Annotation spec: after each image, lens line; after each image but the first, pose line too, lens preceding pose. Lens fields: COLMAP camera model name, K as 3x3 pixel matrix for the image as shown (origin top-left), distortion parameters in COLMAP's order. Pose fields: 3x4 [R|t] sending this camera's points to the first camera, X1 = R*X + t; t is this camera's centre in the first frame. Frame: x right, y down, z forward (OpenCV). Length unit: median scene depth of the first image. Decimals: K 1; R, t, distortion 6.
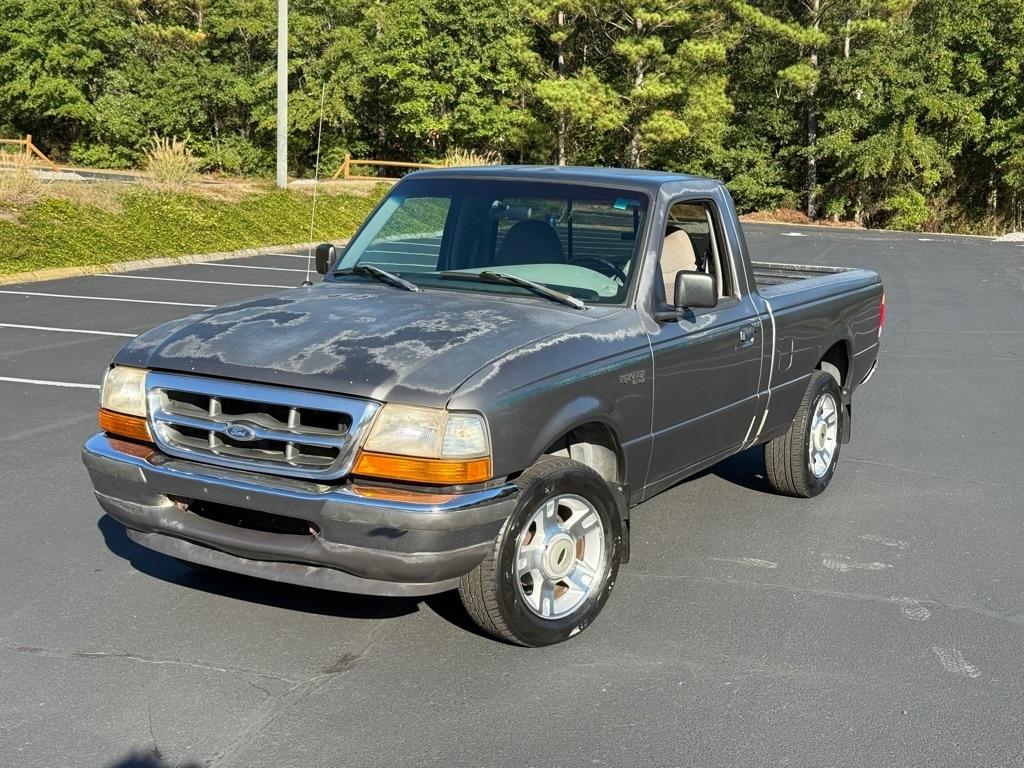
lens RADIAL K [[1424.7, 0, 518.6], [0, 1424.7, 388.0], [0, 0, 1]] dist [0.116415, 0.000000]
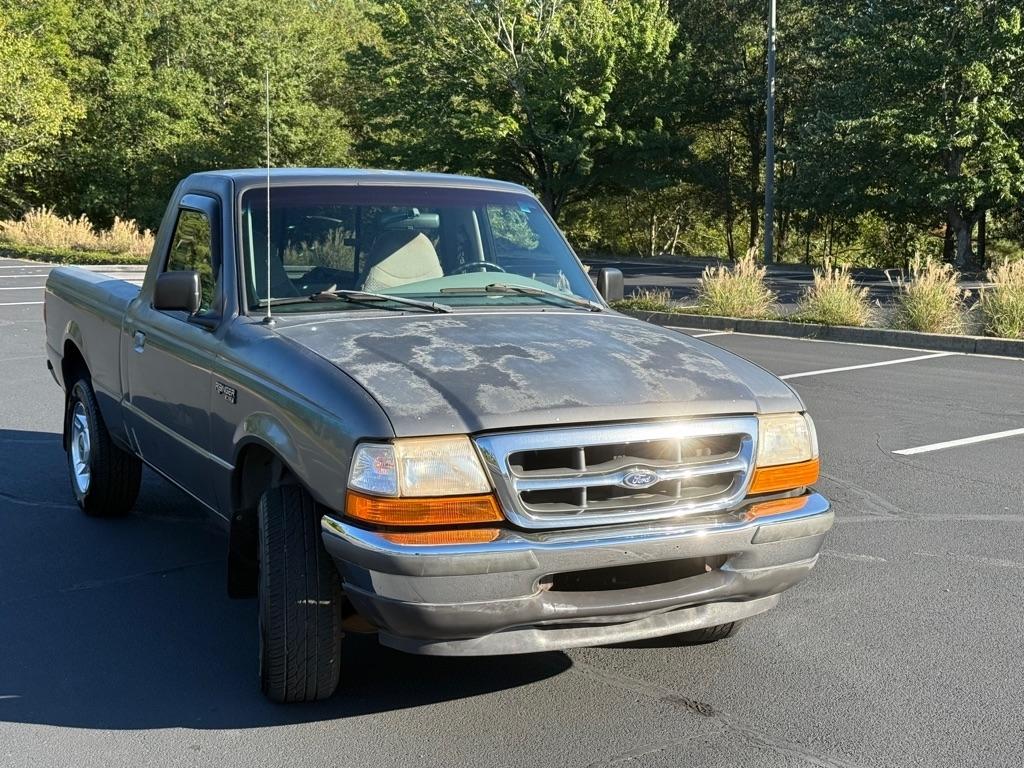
lens RADIAL K [[1424.7, 0, 510.0], [0, 1424.7, 385.8], [0, 0, 1]] dist [0.116415, 0.000000]
pose [[0.556888, -0.139457, 0.818796, -0.788763], [0.134262, 0.987953, 0.076951, -0.086313], [-0.819664, 0.067080, 0.568903, 0.469616]]
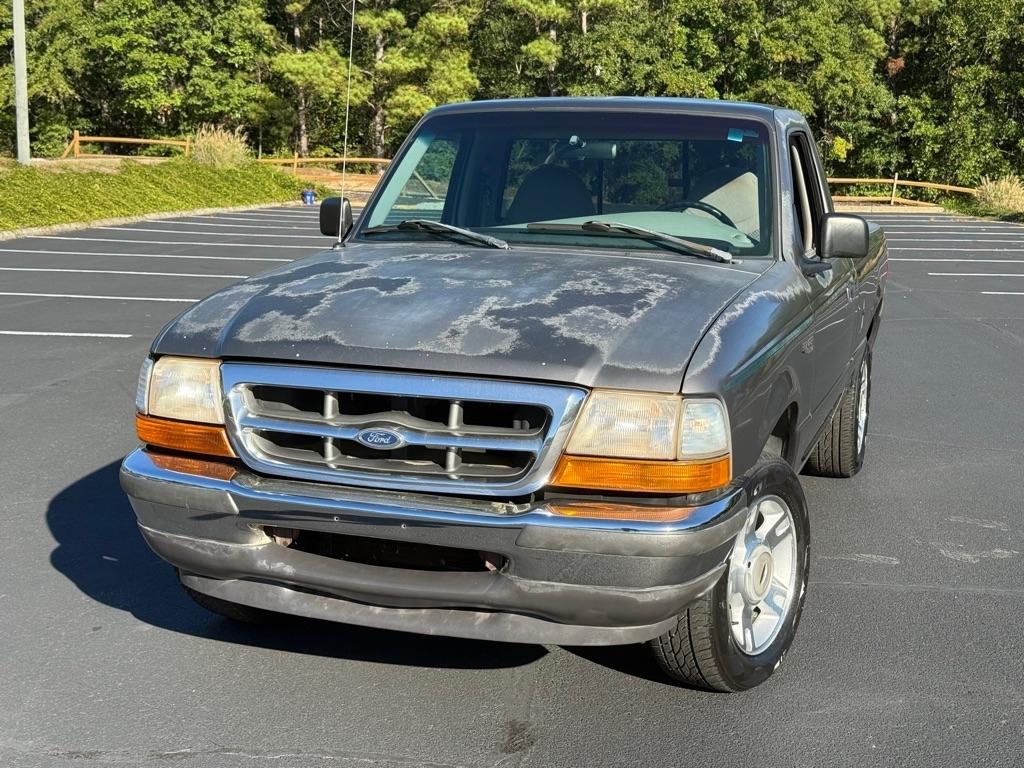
lens RADIAL K [[1424.7, 0, 509.6], [0, 1424.7, 391.3], [0, 0, 1]] dist [0.116415, 0.000000]
pose [[0.981547, -0.045759, 0.185665, -0.220436], [0.042978, 0.998896, 0.018975, -0.003645], [-0.186328, -0.010645, 0.982430, 0.220505]]
